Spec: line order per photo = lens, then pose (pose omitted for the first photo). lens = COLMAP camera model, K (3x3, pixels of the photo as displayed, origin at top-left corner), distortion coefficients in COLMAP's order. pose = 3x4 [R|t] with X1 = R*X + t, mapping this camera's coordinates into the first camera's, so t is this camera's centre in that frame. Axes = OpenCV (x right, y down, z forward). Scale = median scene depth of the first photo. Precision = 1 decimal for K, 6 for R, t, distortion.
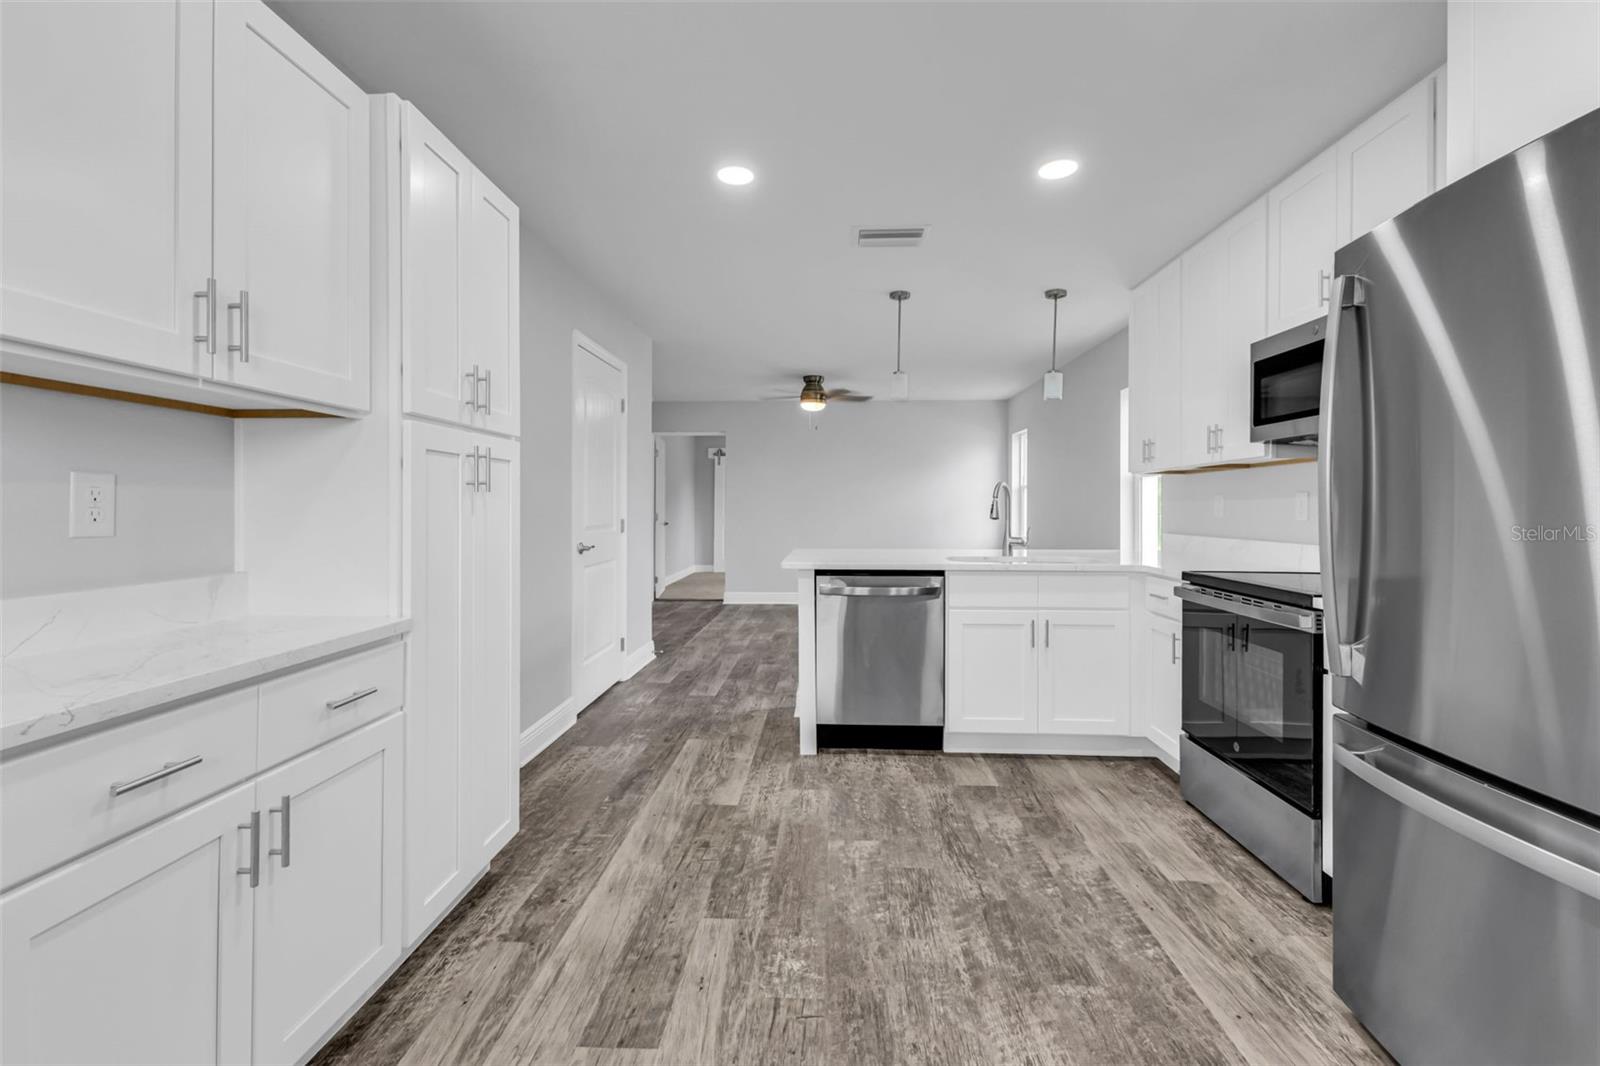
lens RADIAL K [[699.4, 0, 811.2], [0, 699.4, 505.0], [0, 0, 1]] dist [0.012742, -0.000654]
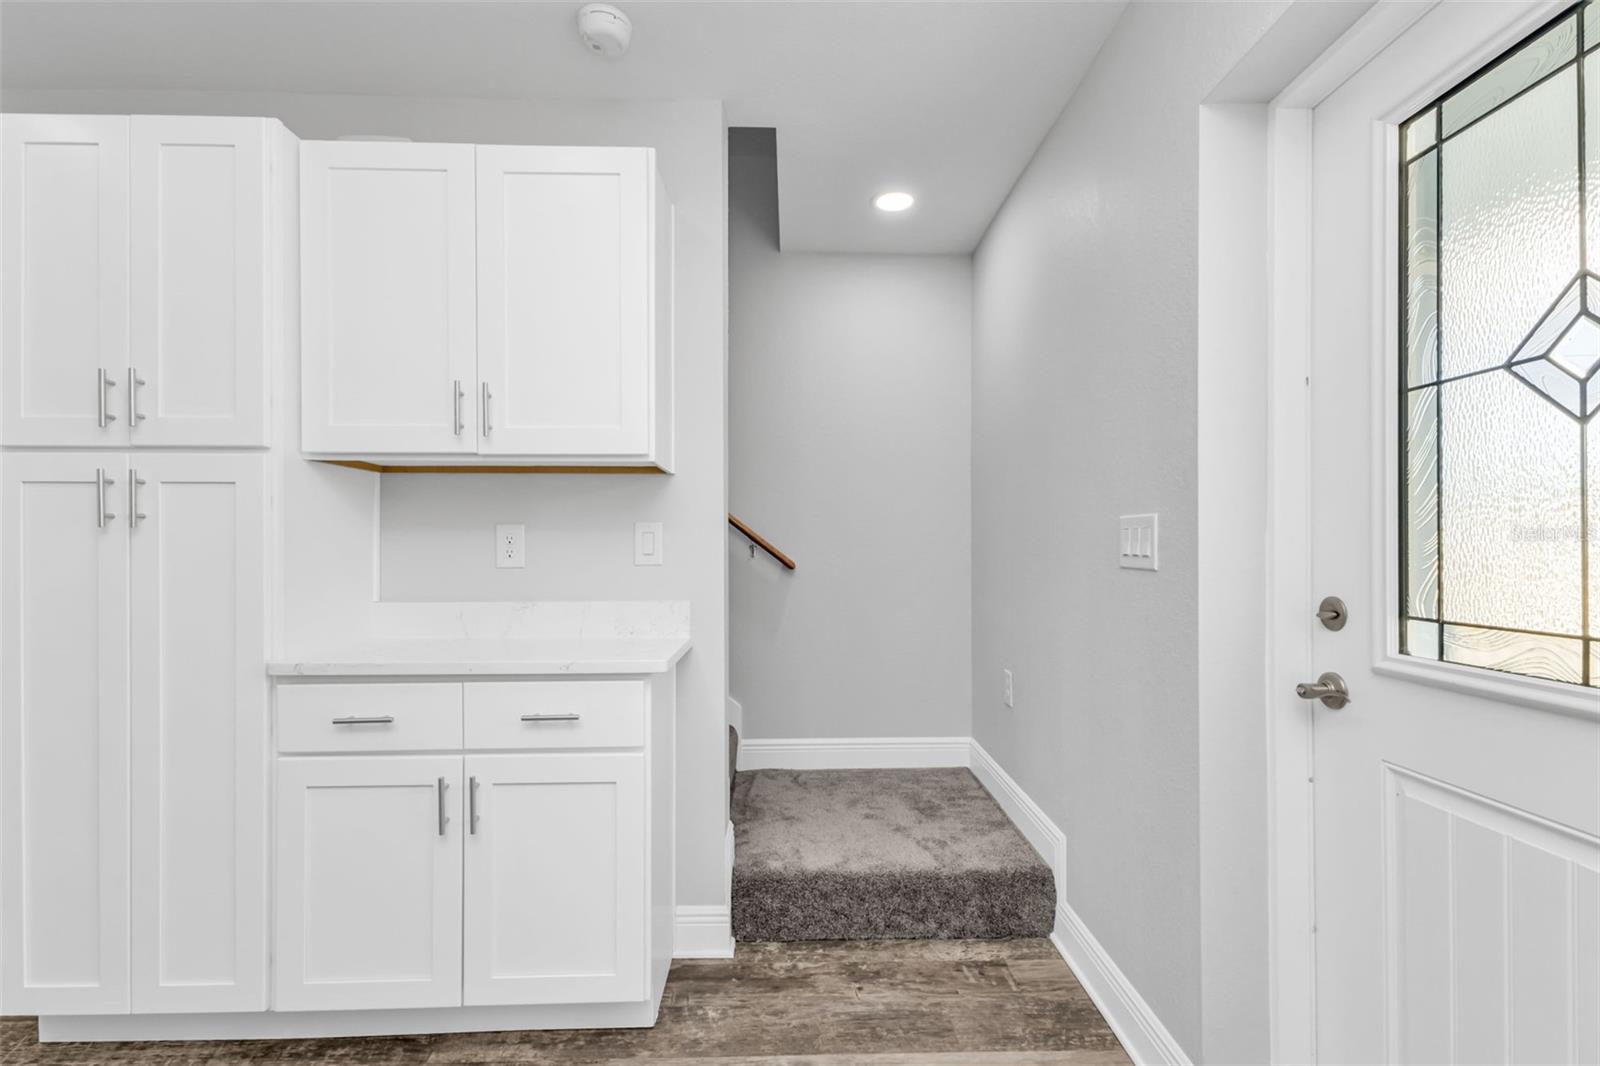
lens RADIAL K [[699.4, 0, 802.2], [0, 699.4, 540.9], [0, 0, 1]] dist [0.012742, -0.000654]
pose [[0.075886, -0.008108, -0.997084, 0.404362], [0.008298, 0.999937, -0.007500, 0.006553], [0.997082, -0.007705, 0.075949, 1.116884]]
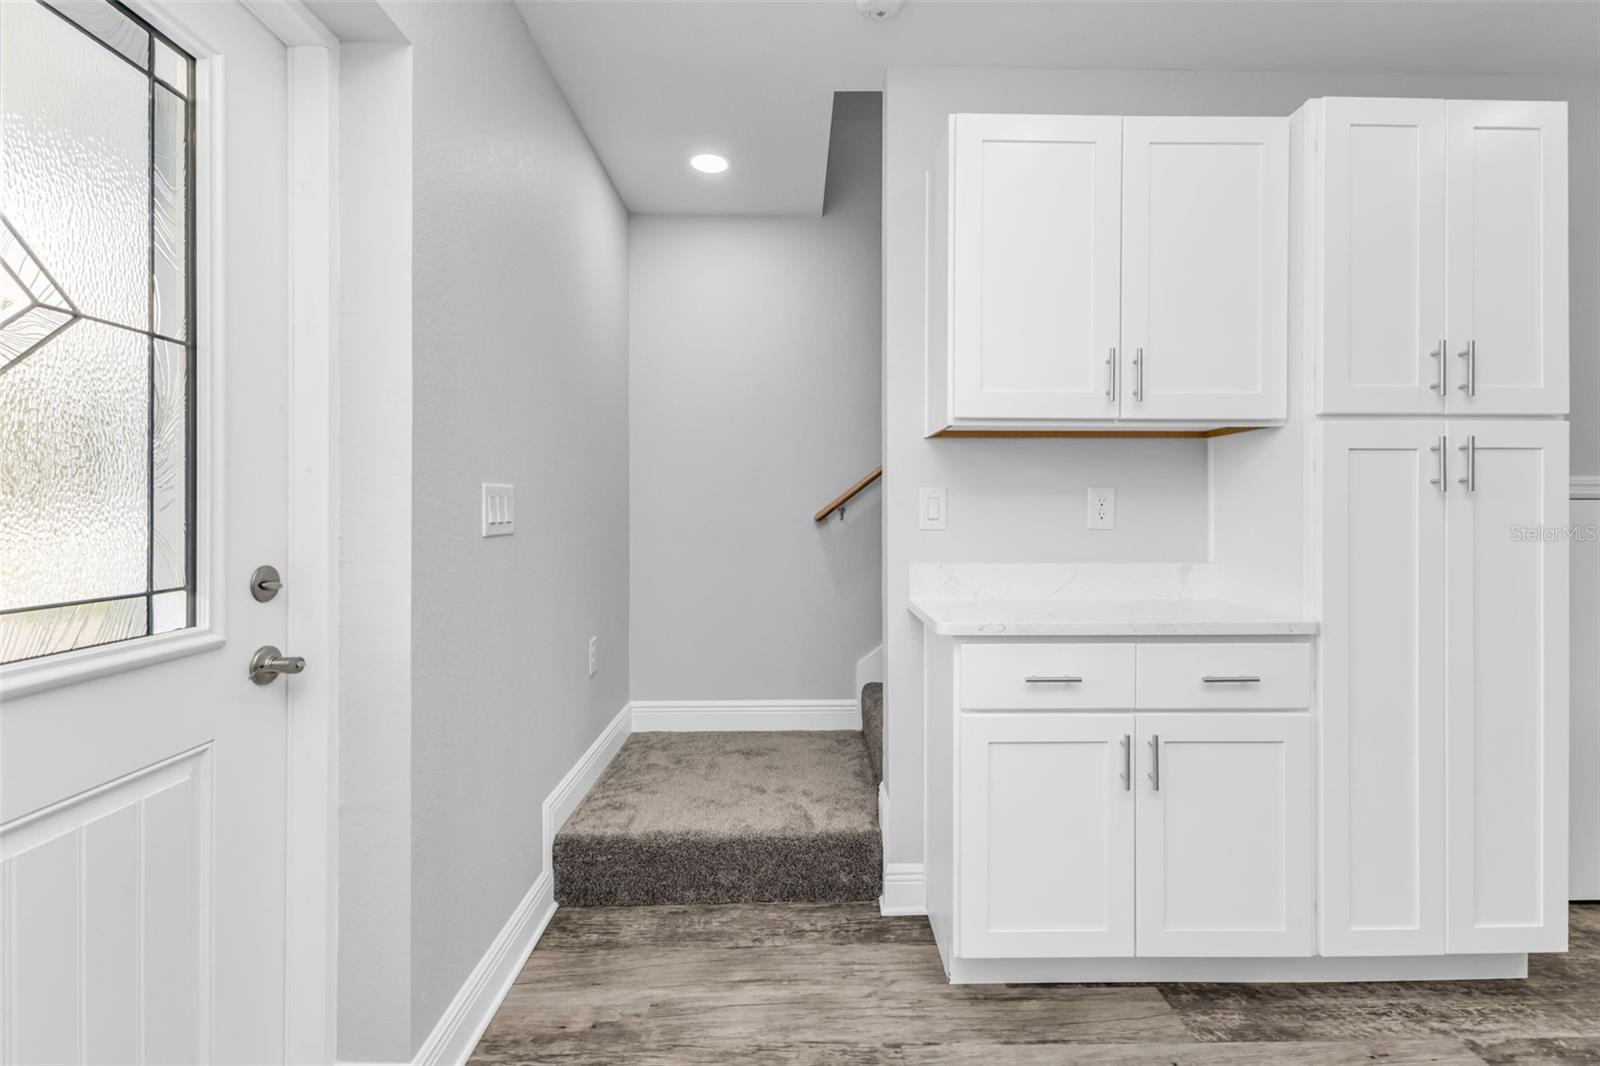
lens RADIAL K [[699.4, 0, 808.8], [0, 699.4, 510.0], [0, 0, 1]] dist [0.012742, -0.000654]
pose [[0.069217, -0.000803, -0.997601, 0.361749], [0.002214, 0.999997, -0.000652, 0.002219], [0.997599, -0.002163, 0.069219, 0.213464]]
